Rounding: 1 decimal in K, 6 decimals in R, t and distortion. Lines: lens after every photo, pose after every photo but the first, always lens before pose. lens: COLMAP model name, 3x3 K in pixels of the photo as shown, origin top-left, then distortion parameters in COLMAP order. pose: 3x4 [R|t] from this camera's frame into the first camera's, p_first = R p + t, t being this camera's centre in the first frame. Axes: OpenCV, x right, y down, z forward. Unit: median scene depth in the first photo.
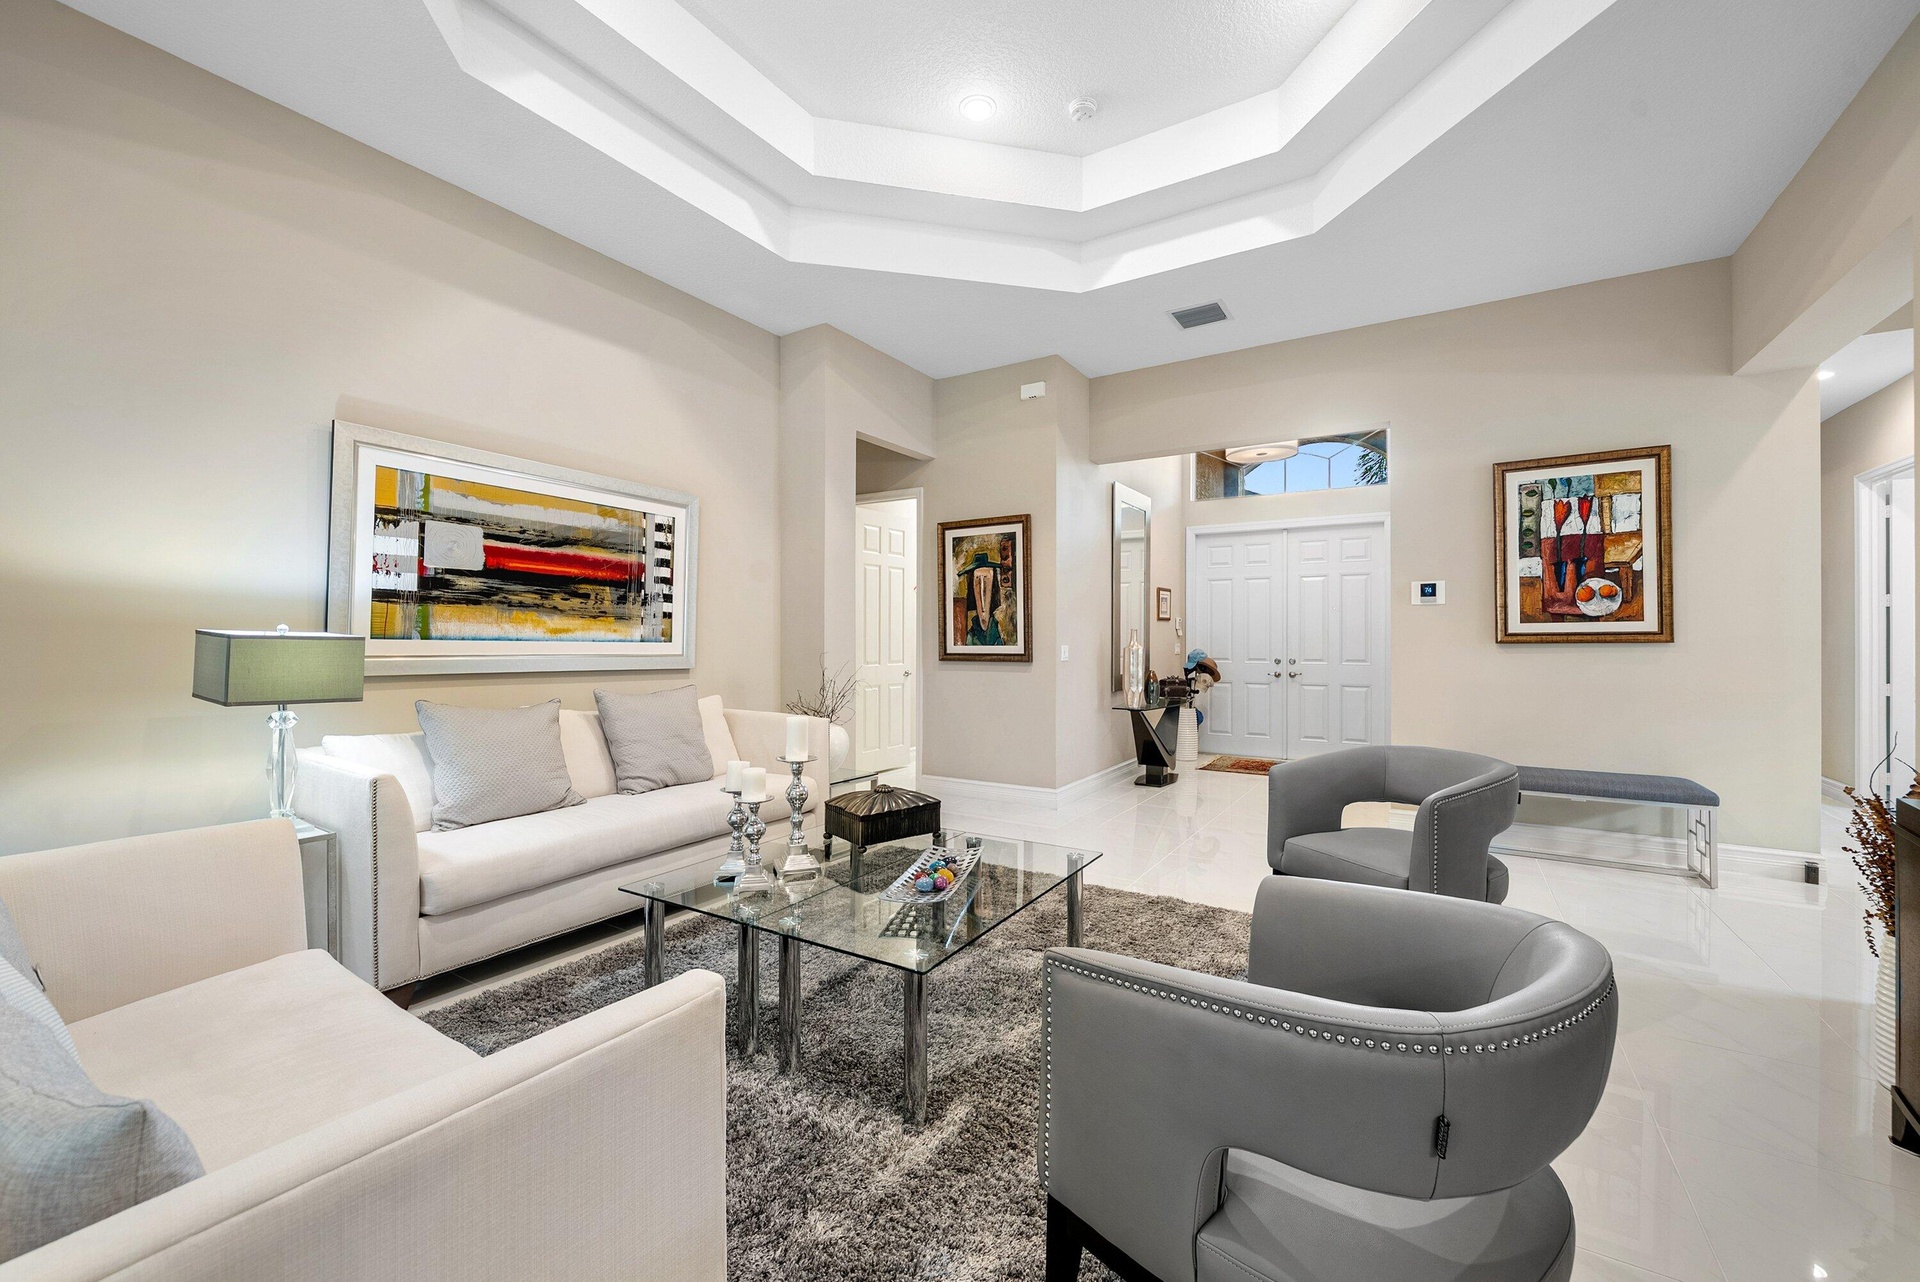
lens RADIAL K [[749.7, 0, 970.1], [0, 749.7, 637.0], [0, 0, 1]] dist [-0.000681, 0.000232]
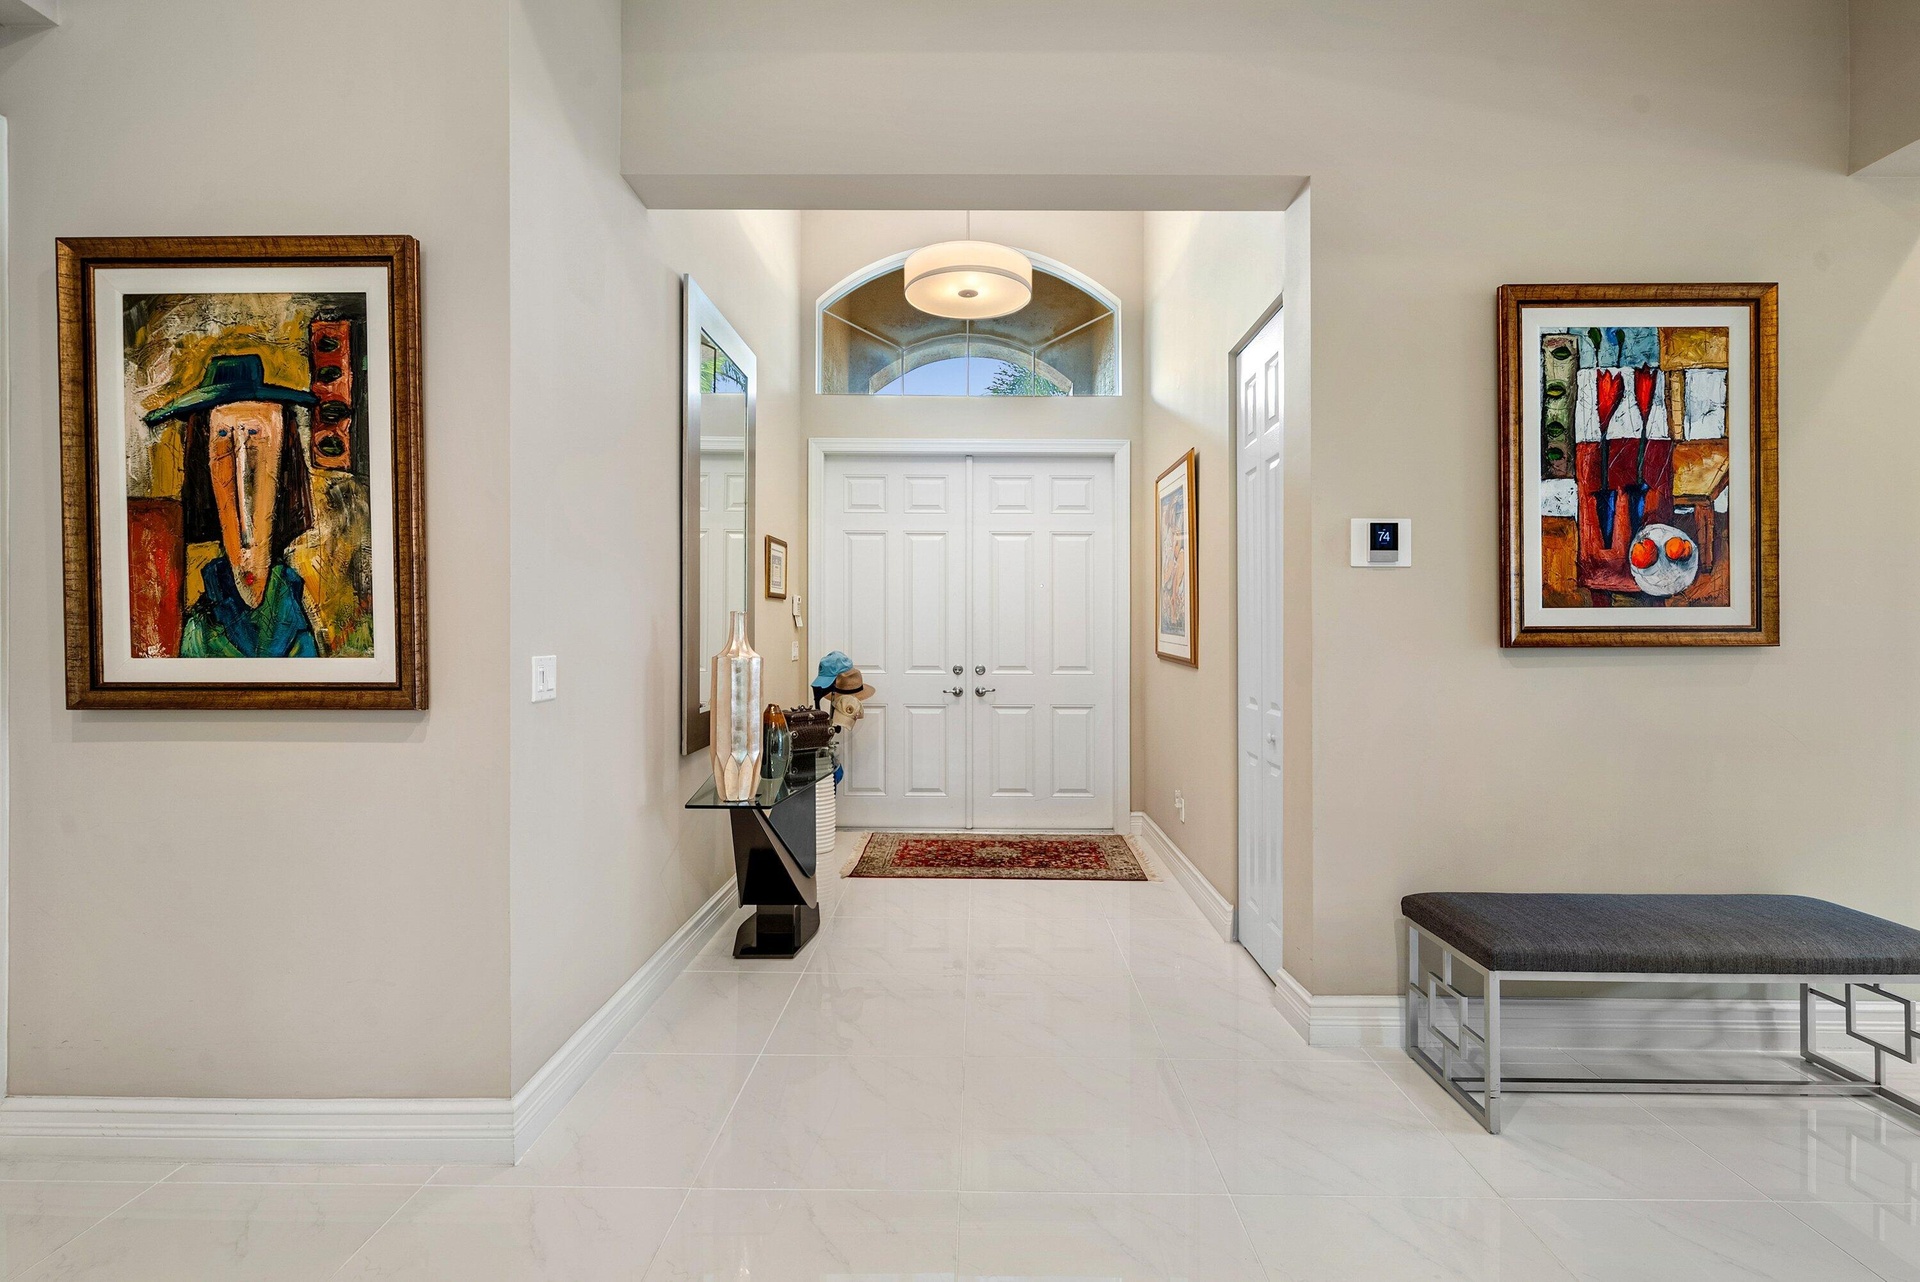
lens RADIAL K [[749.7, 0, 969.2], [0, 749.7, 637.0], [0, 0, 1]] dist [-0.000681, 0.000232]
pose [[0.838099, -0.001066, 0.545518, 0.101515], [-0.004821, 0.999945, 0.009361, -0.001024], [-0.545497, -0.010476, 0.838047, 0.600854]]
